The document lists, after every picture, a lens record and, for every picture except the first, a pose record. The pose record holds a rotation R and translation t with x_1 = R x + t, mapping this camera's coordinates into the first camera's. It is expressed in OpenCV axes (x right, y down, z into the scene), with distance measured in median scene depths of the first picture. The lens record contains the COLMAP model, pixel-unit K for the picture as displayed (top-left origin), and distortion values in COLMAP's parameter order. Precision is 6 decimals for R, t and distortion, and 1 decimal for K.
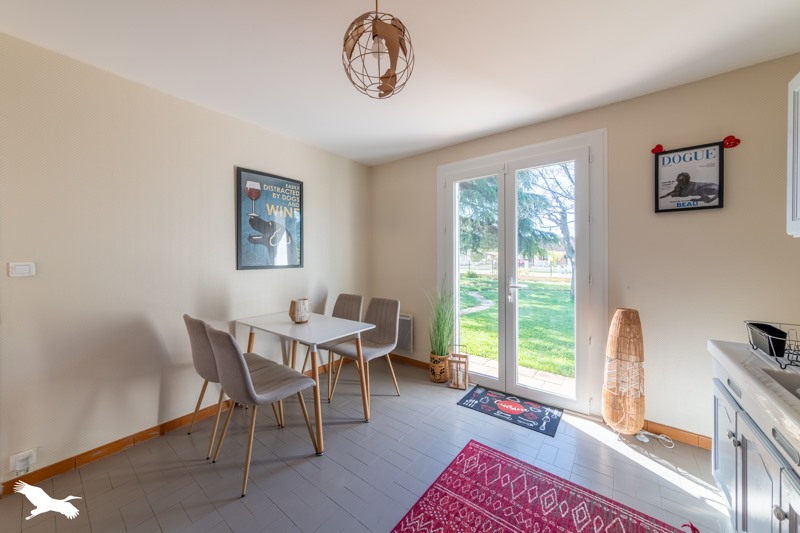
lens RADIAL K [[287.6, 0, 398.7], [0, 287.6, 255.3], [0, 0, 1]] dist [-0.009419, -0.000022]
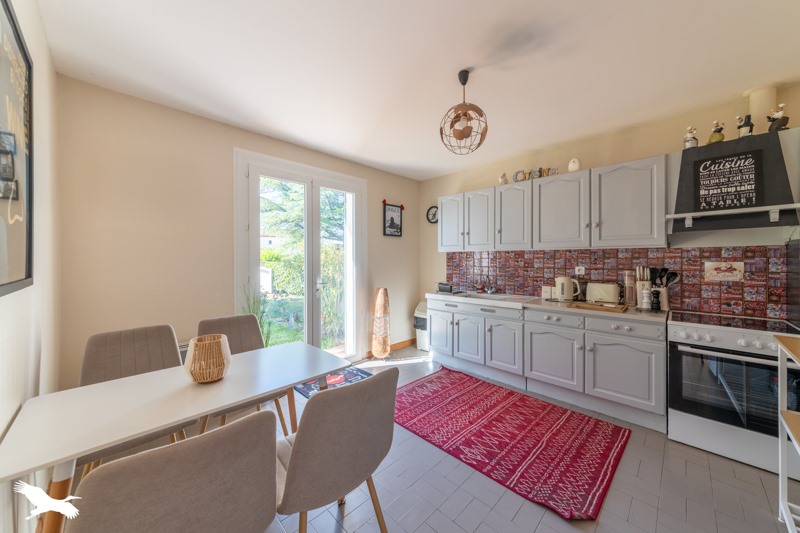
lens RADIAL K [[287.6, 0, 398.7], [0, 287.6, 255.3], [0, 0, 1]] dist [-0.009419, -0.000022]
pose [[0.110381, 0.019292, 0.993702, -1.002045], [-0.003065, 0.999813, -0.019070, 0.020122], [-0.993885, -0.000941, 0.110419, 0.717253]]
